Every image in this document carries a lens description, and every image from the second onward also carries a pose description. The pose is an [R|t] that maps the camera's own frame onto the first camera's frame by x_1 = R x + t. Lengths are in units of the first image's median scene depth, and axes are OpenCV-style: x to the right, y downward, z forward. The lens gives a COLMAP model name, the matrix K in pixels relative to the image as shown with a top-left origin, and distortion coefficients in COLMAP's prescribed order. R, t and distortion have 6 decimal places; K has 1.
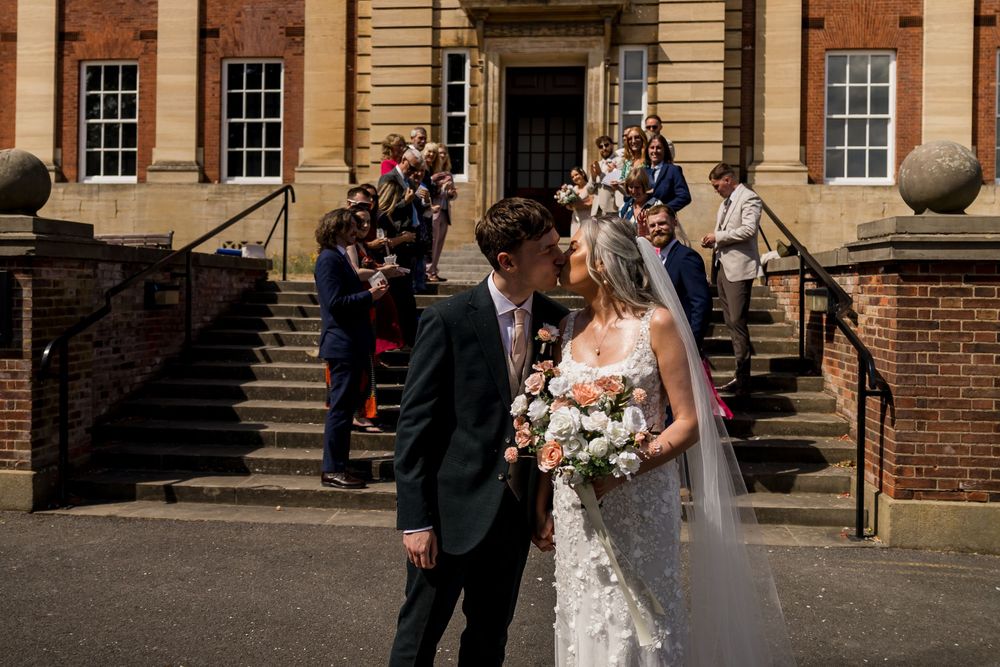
lens RADIAL K [[984.0, 0, 470.0], [0, 984.0, 296.2], [0, 0, 1]] dist [0.036776, -0.133417]
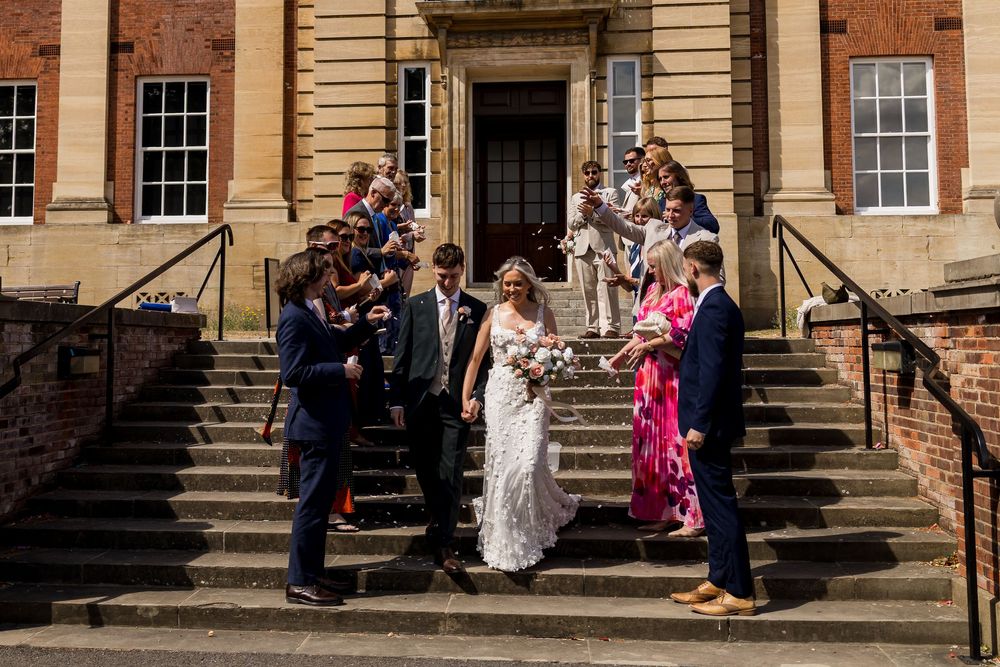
lens RADIAL K [[1165.1, 0, 425.1], [0, 1165.1, 249.8], [0, 0, 1]] dist [0.050893, -0.185614]
pose [[0.999870, -0.013901, 0.008202, -0.015553], [0.014566, 0.996058, -0.087499, -0.002118], [-0.006953, 0.087607, 0.996131, 0.014013]]
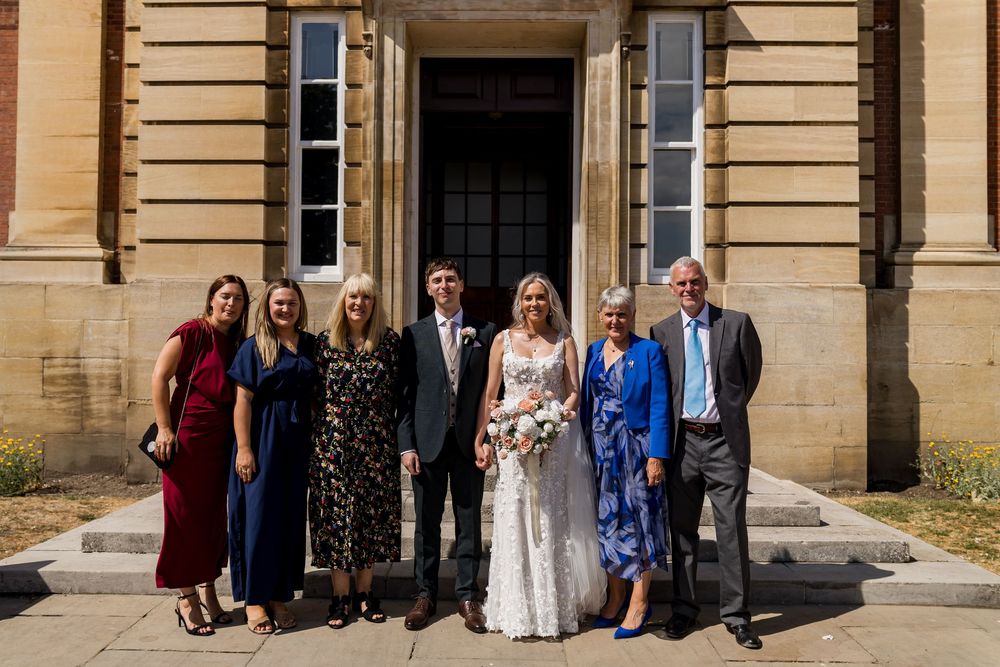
lens RADIAL K [[852.7, 0, 474.9], [0, 852.7, 330.2], [0, 0, 1]] dist [-0.002552, -0.013362]
pose [[0.995842, -0.004134, 0.091001, 0.024800], [0.006468, 0.999657, -0.025363, -0.082609], [-0.090865, 0.025846, 0.995528, 0.585321]]
